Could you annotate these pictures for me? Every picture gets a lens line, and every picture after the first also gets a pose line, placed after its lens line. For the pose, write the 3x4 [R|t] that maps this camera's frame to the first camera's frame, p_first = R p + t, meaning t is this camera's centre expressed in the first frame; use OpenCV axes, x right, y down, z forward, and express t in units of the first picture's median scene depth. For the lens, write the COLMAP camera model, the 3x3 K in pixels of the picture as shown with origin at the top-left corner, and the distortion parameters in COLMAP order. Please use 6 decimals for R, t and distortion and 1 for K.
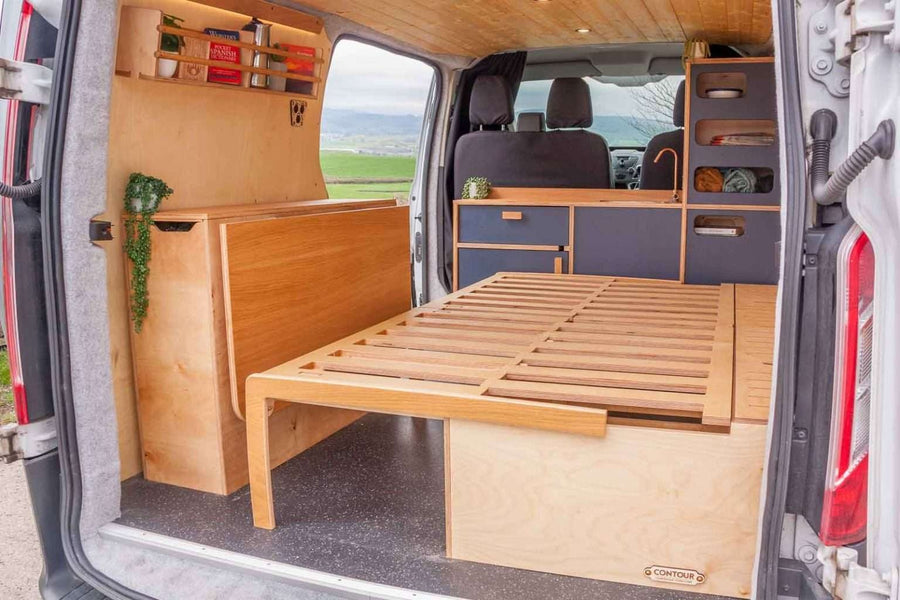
lens RADIAL K [[834.0, 0, 450.0], [0, 834.0, 300.0], [0, 0, 1]] dist [-0.216277, 0.200063]
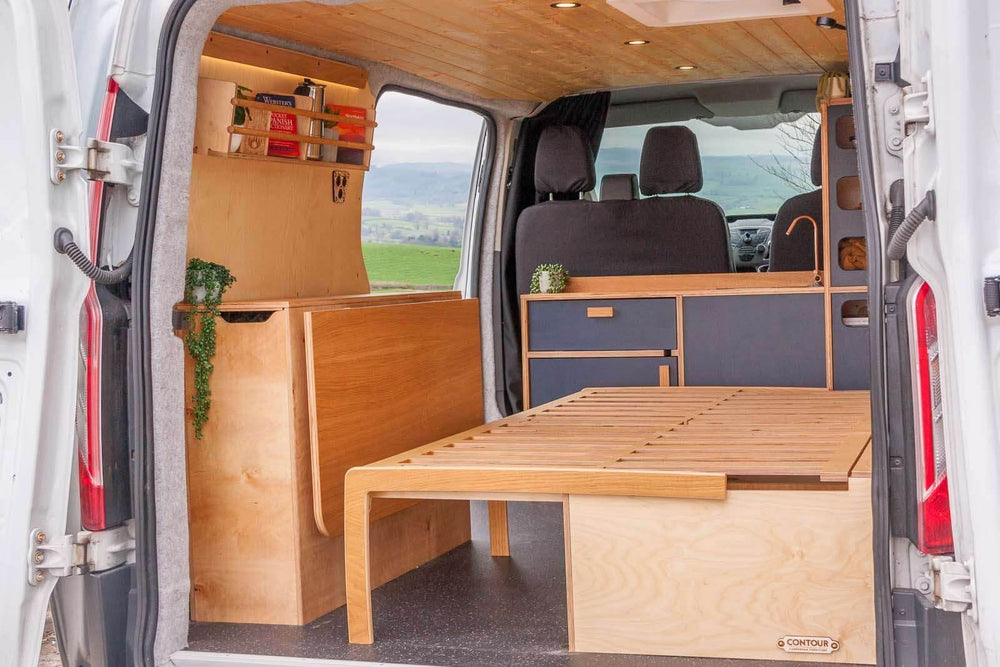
lens RADIAL K [[1651.8, 0, 499.3], [0, 1651.8, 289.8], [0, 0, 1]] dist [0.039650, 0.111306]
pose [[0.998790, -0.027808, 0.040574, -0.119285], [0.033252, 0.989544, -0.140344, 0.132383], [-0.036247, 0.141524, 0.989271, -0.747266]]
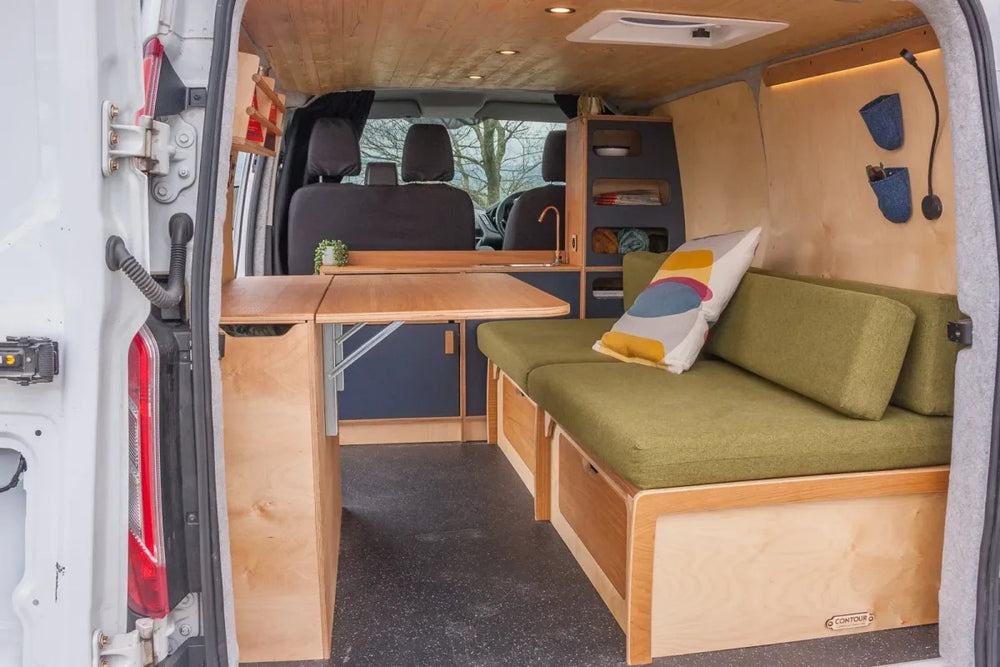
lens RADIAL K [[1032.7, 0, 537.4], [0, 1032.7, 332.8], [0, 0, 1]] dist [-0.158395, -0.004820]
pose [[0.844391, -0.060663, 0.532282, -0.572133], [0.073341, 0.997303, -0.002685, -0.059590], [-0.530684, 0.041305, 0.846563, 0.028063]]
